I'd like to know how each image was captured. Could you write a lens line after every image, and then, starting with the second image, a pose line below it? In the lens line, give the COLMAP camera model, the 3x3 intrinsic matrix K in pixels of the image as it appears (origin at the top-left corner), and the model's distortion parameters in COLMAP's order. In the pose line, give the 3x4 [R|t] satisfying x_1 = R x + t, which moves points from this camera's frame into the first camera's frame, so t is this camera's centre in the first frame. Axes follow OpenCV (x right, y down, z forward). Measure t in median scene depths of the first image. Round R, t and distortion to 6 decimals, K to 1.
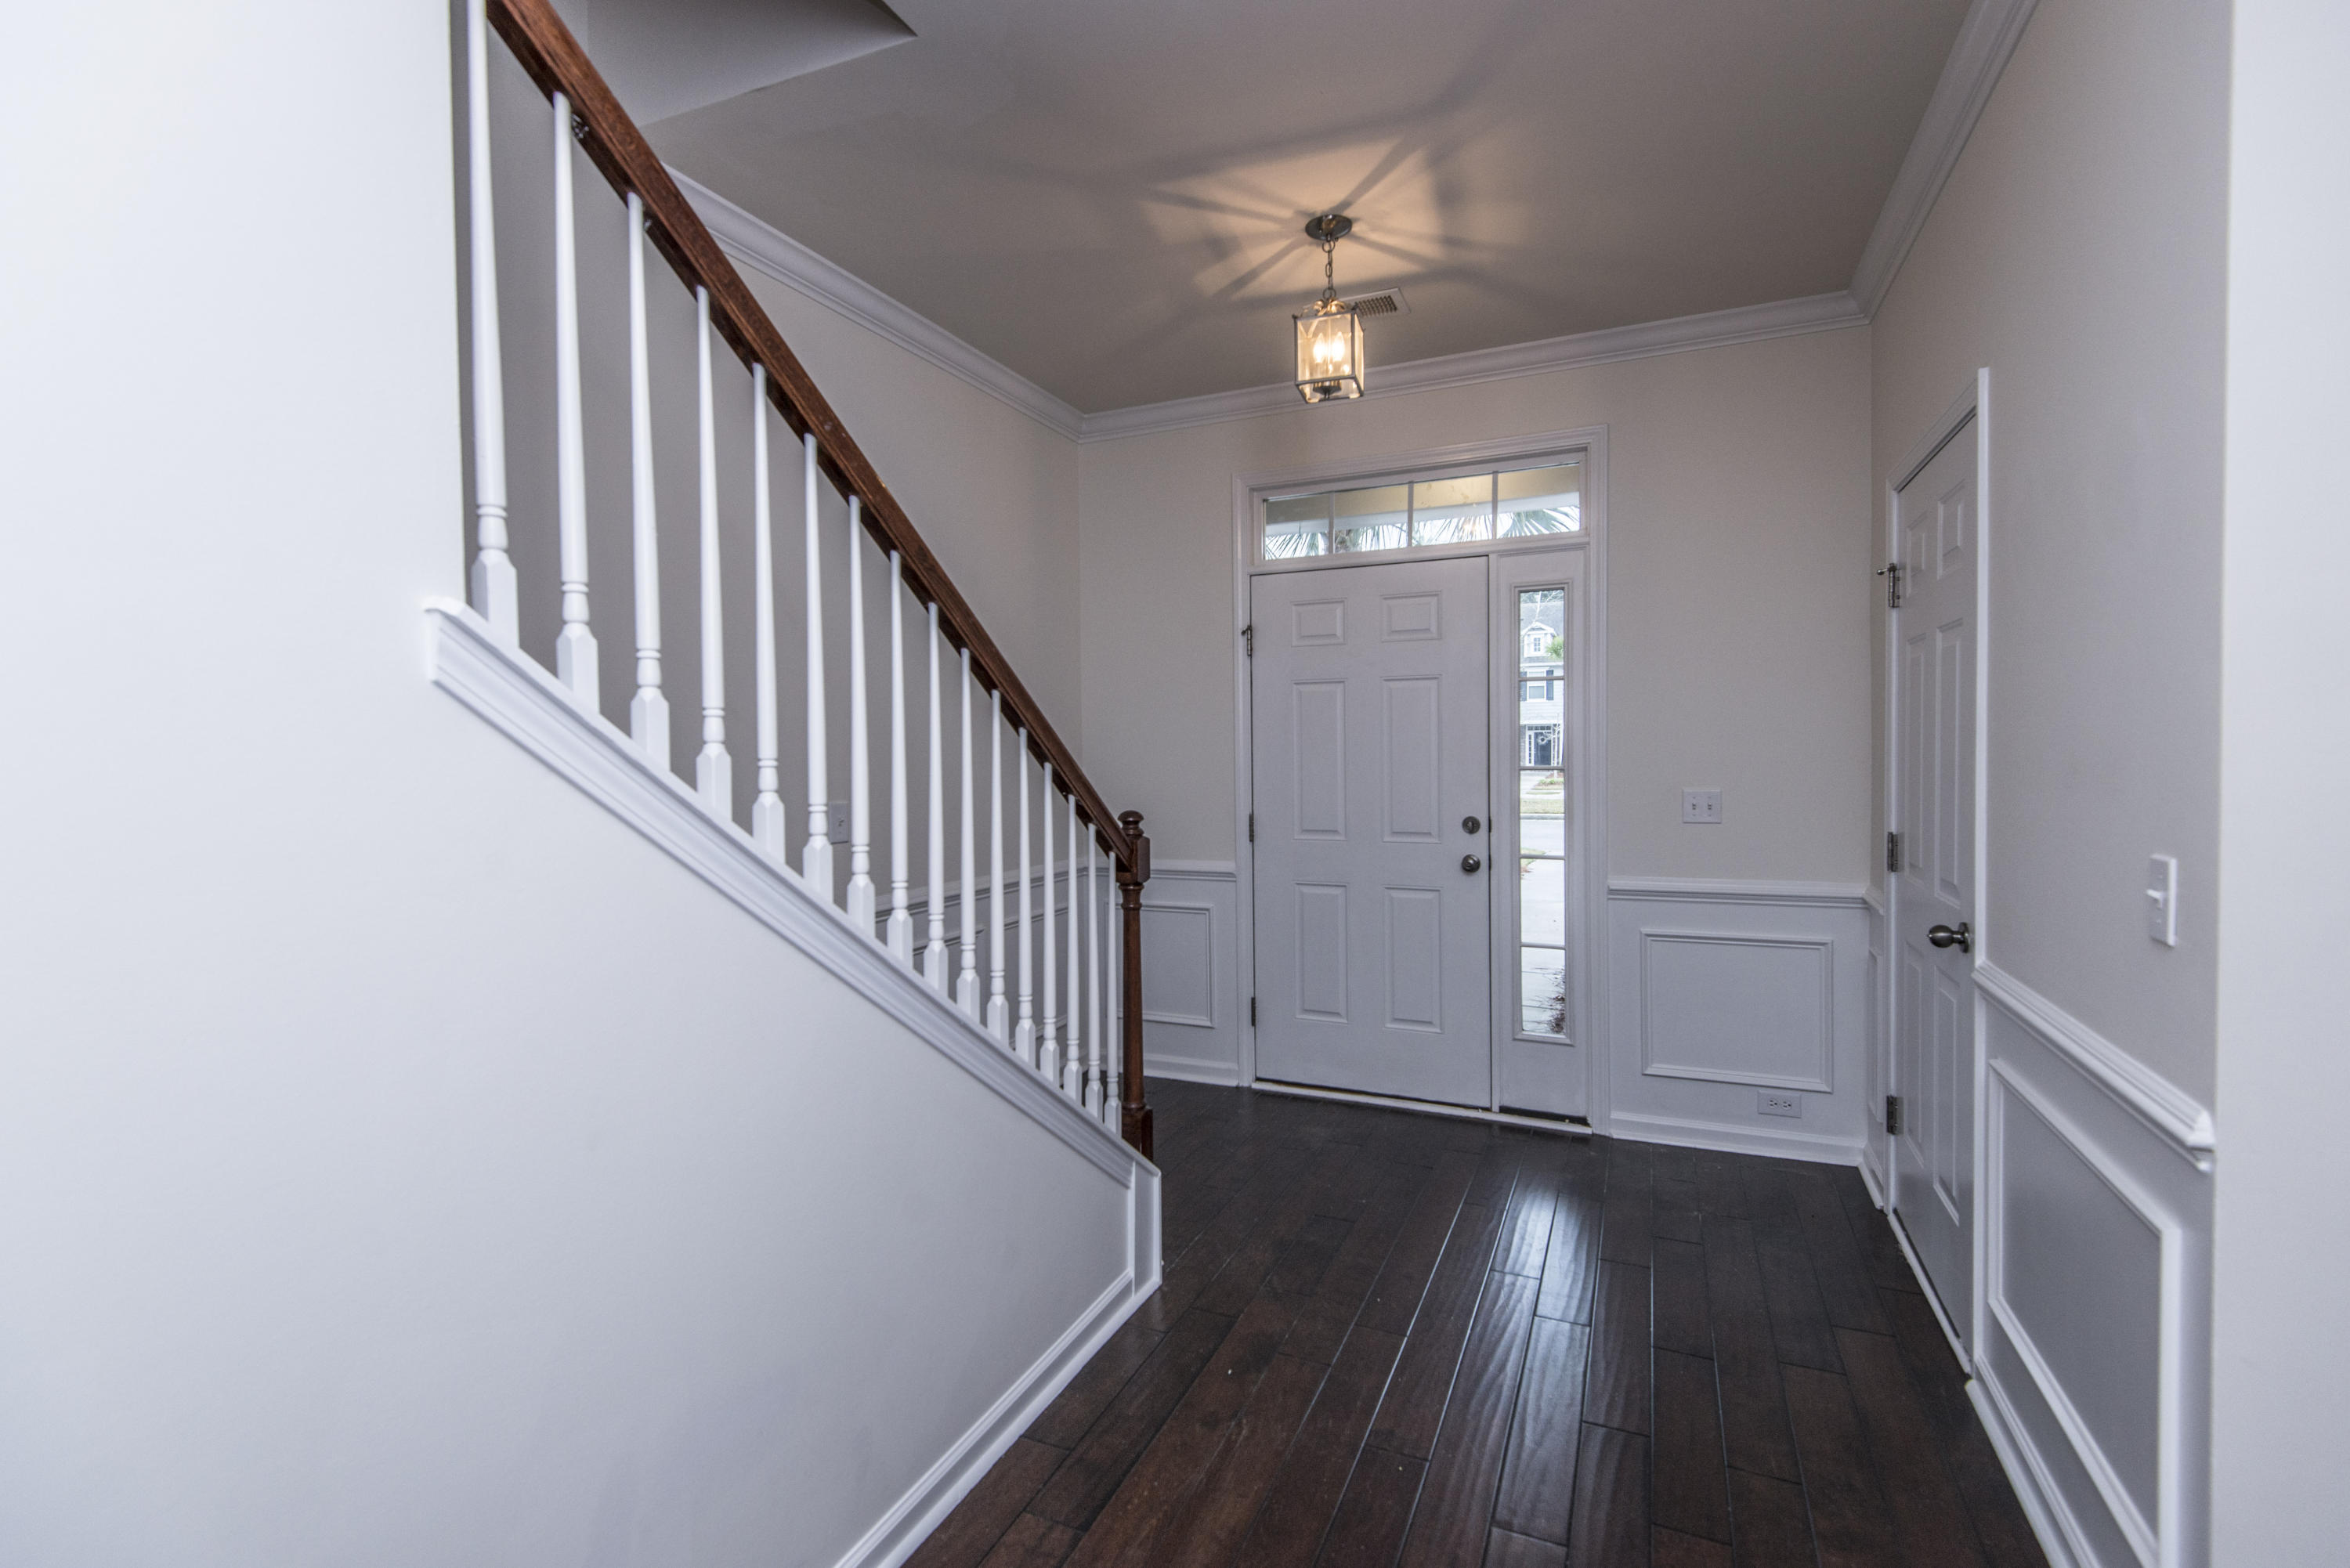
lens RADIAL K [[1025.6, 0, 1174.4], [0, 1025.6, 765.2], [0, 0, 1]] dist [0.001636, -0.022003]
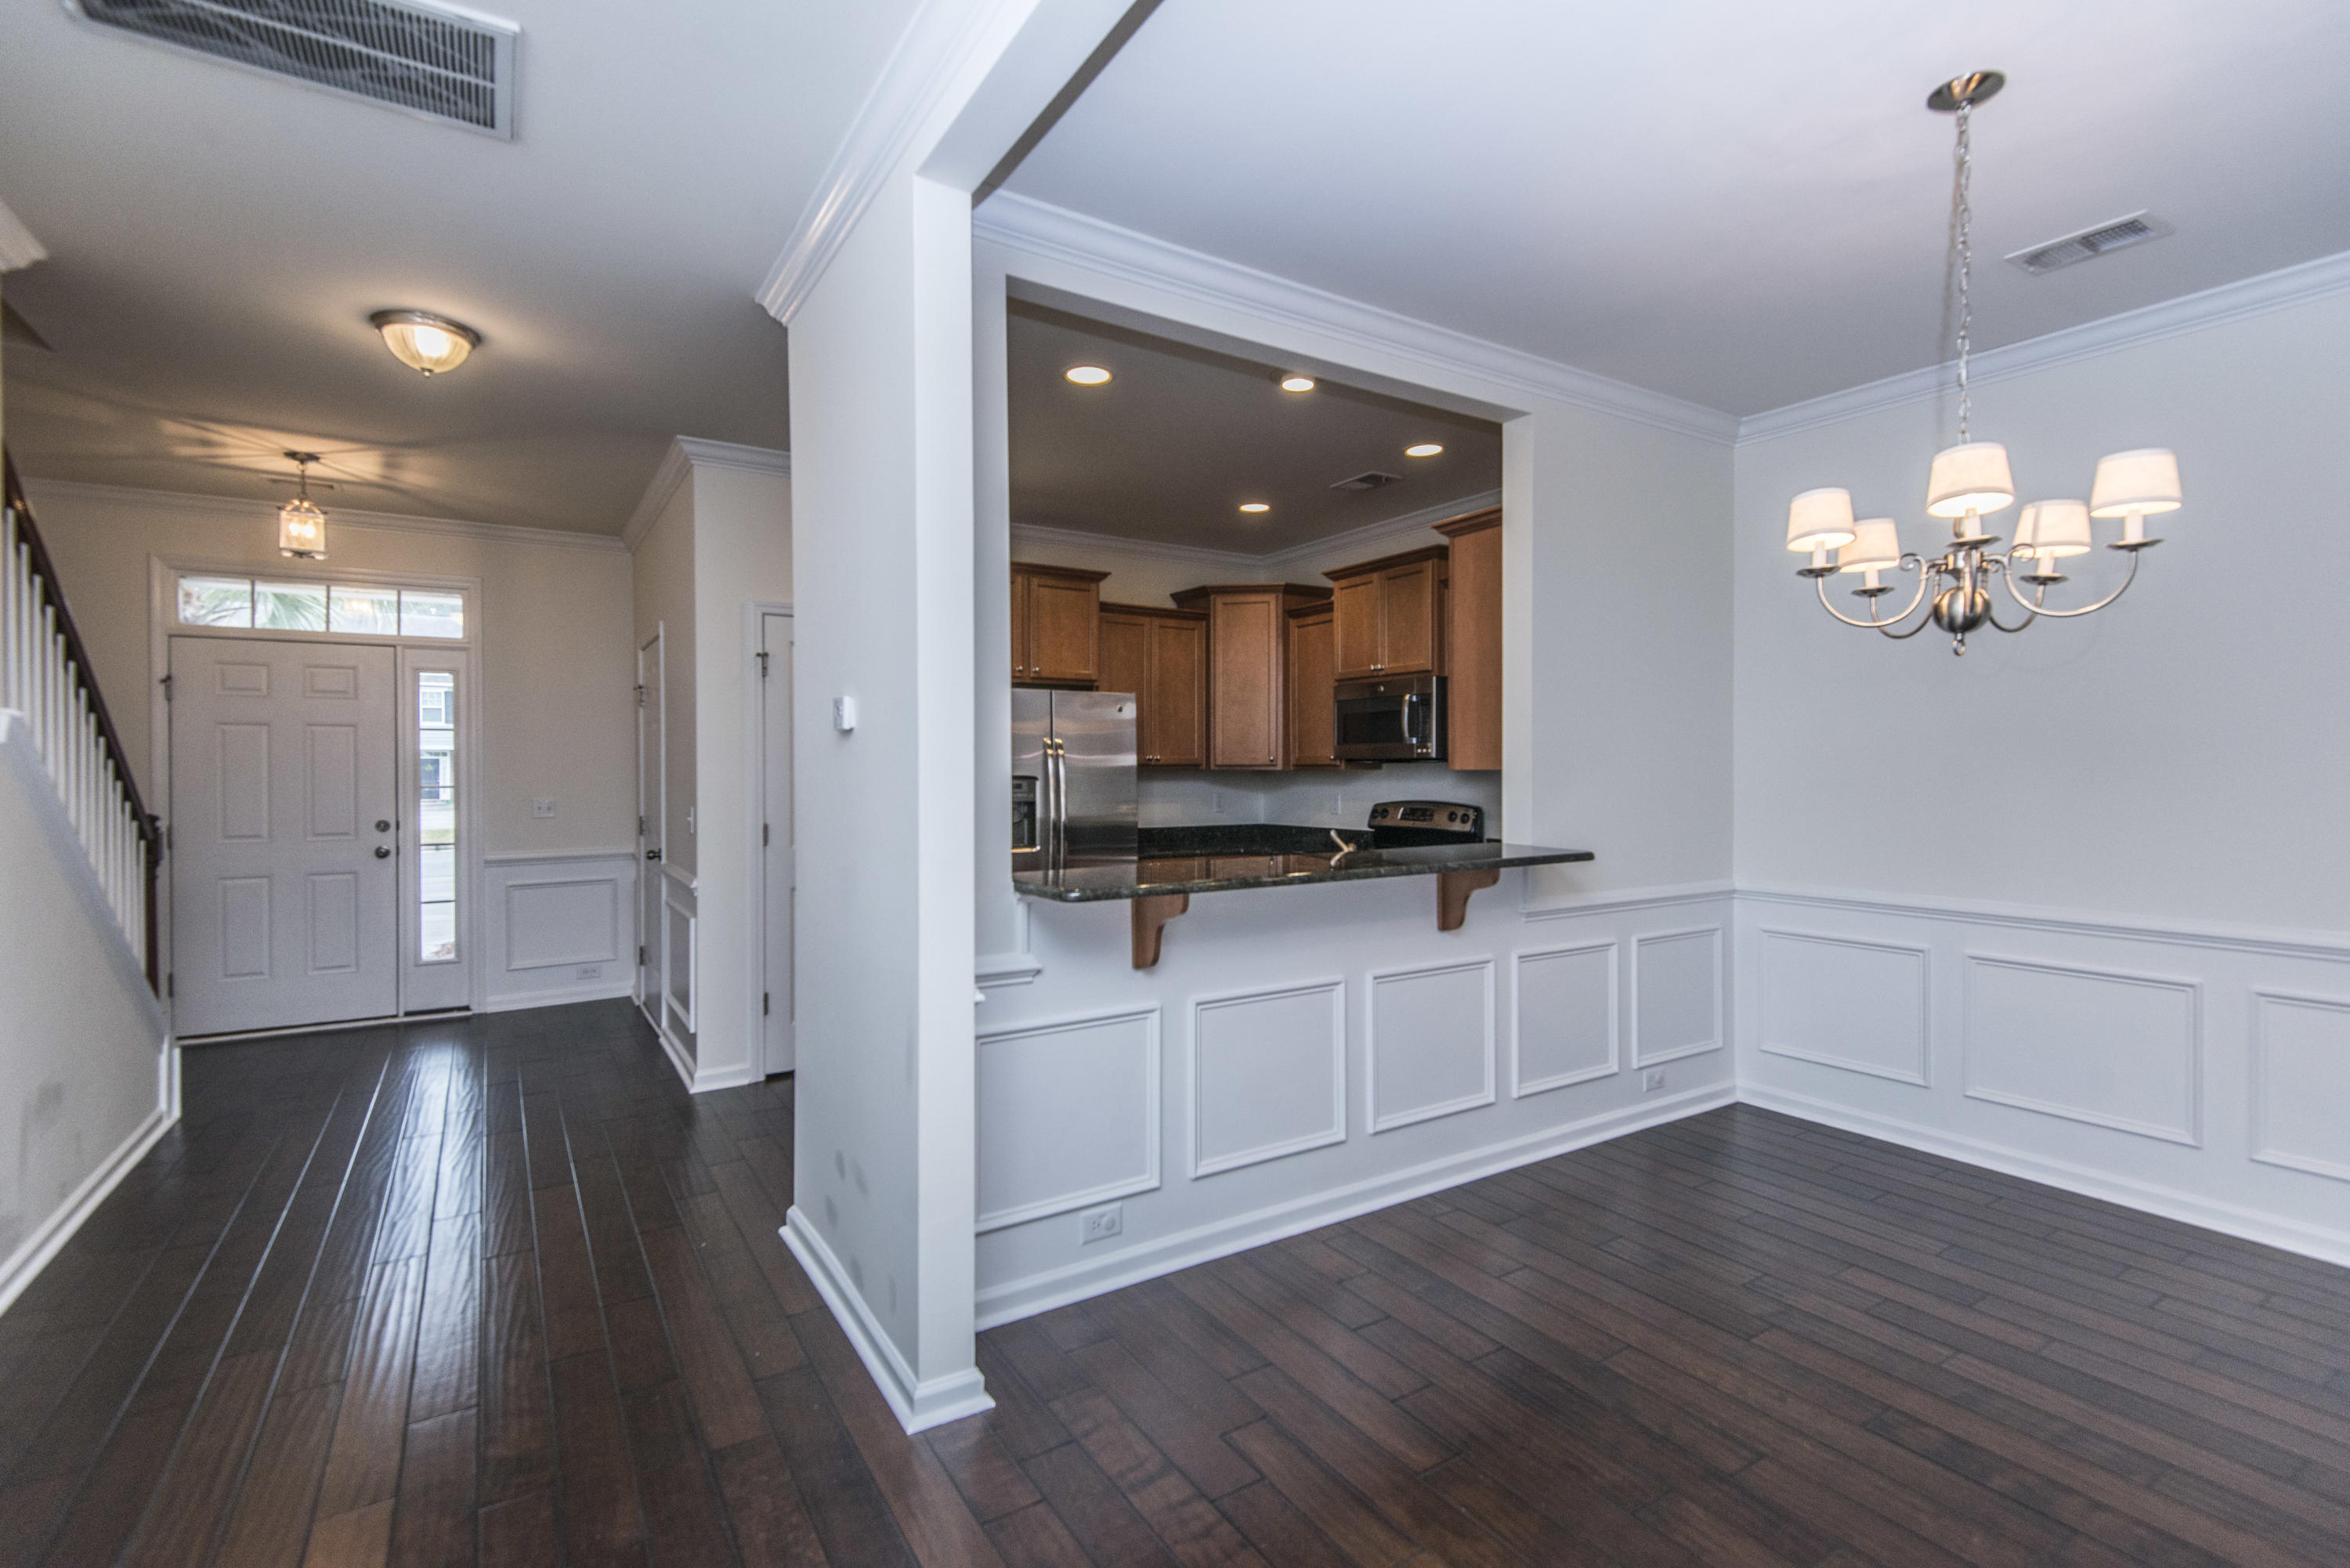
lens RADIAL K [[1061.5, 0, 1170.5], [0, 1061.5, 773.2], [0, 0, 1]] dist [0.038410, -0.026446]
pose [[0.547219, 0.005984, 0.836968, -0.408921], [0.011351, 0.999829, -0.014570, 0.018245], [-0.836912, 0.017473, 0.547058, -0.849180]]
